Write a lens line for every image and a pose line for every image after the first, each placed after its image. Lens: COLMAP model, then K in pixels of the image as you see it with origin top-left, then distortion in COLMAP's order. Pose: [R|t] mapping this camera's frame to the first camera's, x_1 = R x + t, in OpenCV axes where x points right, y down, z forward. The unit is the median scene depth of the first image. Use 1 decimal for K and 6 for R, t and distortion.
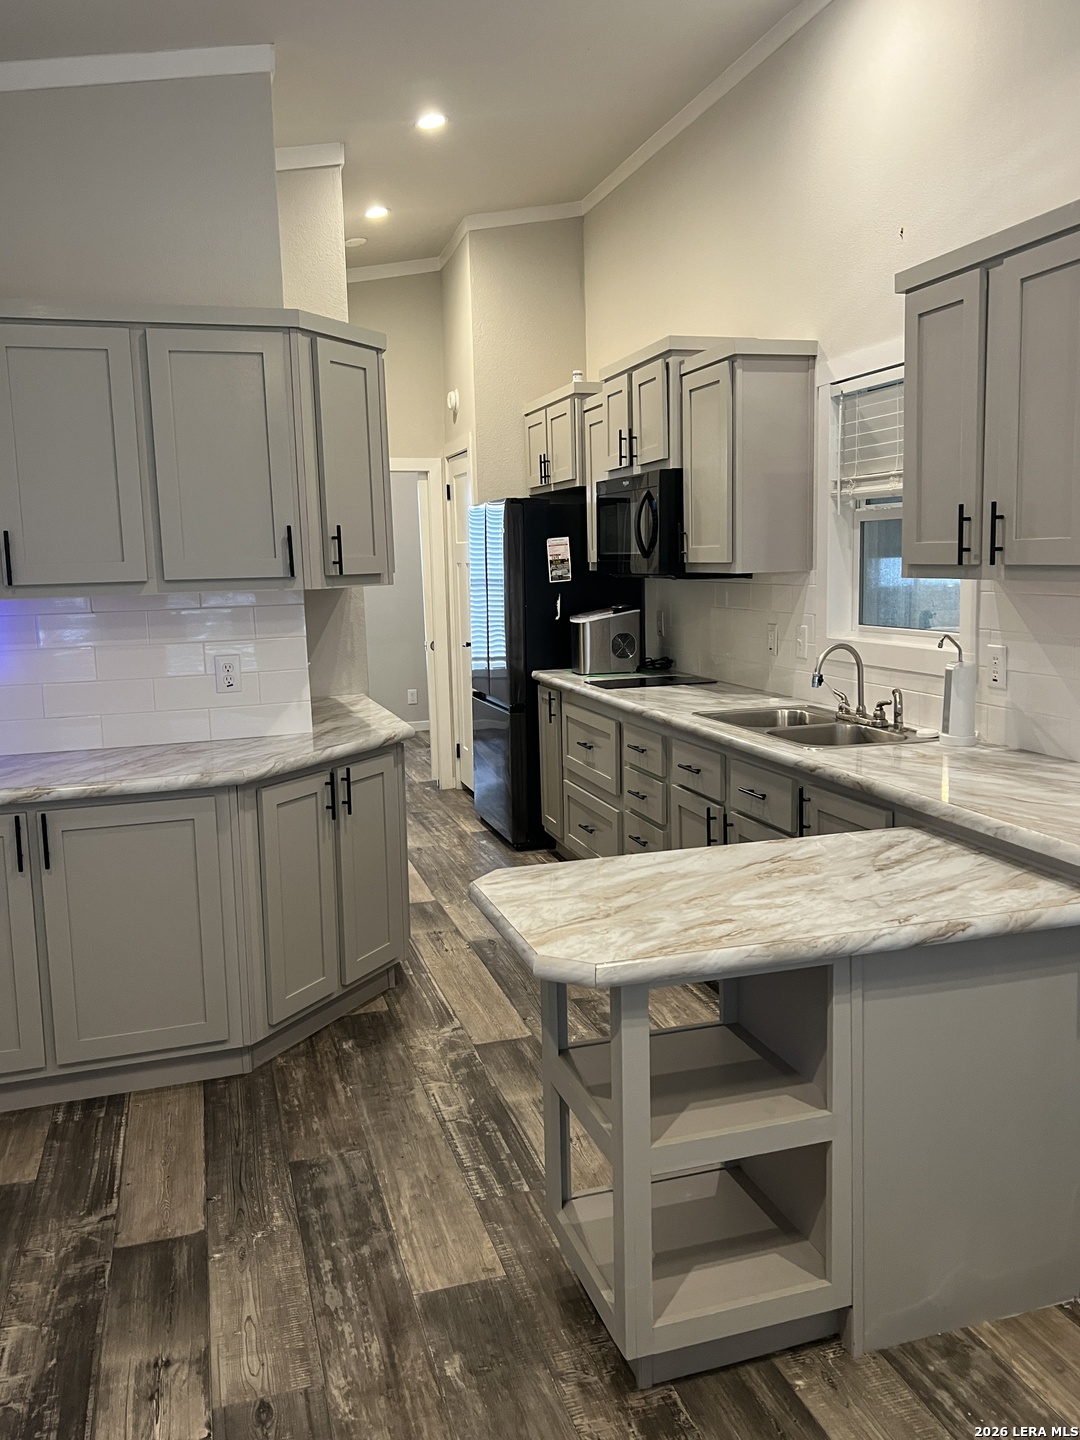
lens RADIAL K [[1156.5, 0, 539.7], [0, 1156.5, 694.8], [0, 0, 1]] dist [0.048786, -0.051623]
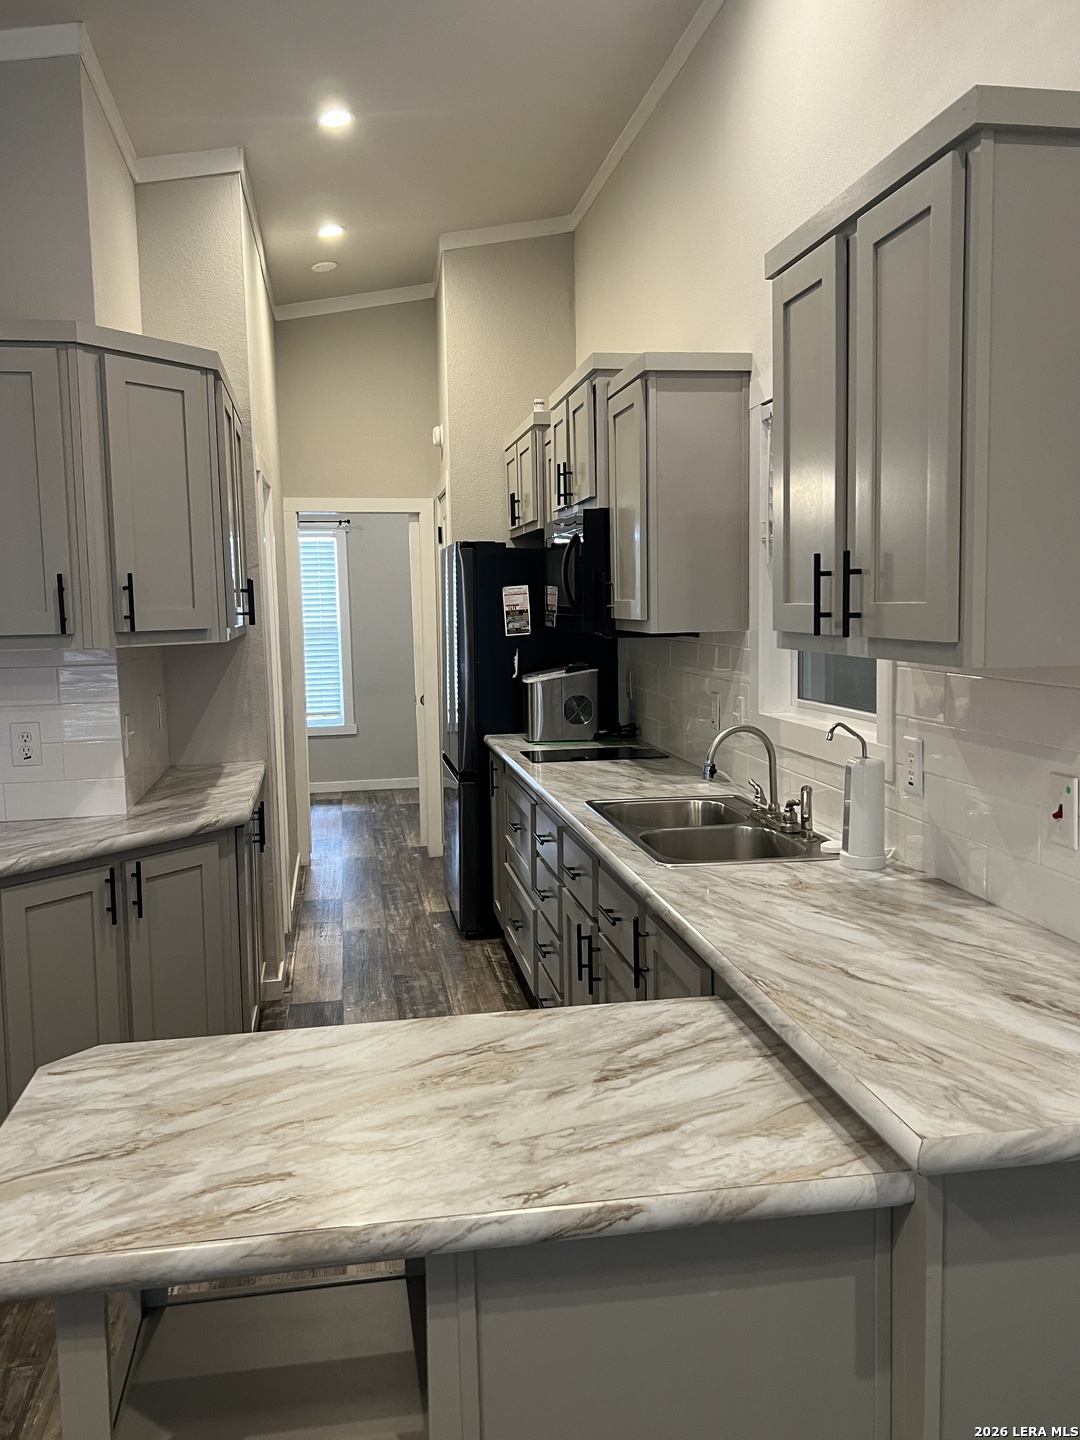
lens RADIAL K [[1162.3, 0, 522.7], [0, 1162.3, 694.2], [0, 0, 1]] dist [0.057000, -0.057474]
pose [[0.991962, 0.018265, -0.125212, 0.223619], [-0.022850, 0.999116, -0.035282, -0.036101], [0.124457, 0.037859, 0.991502, 0.200616]]
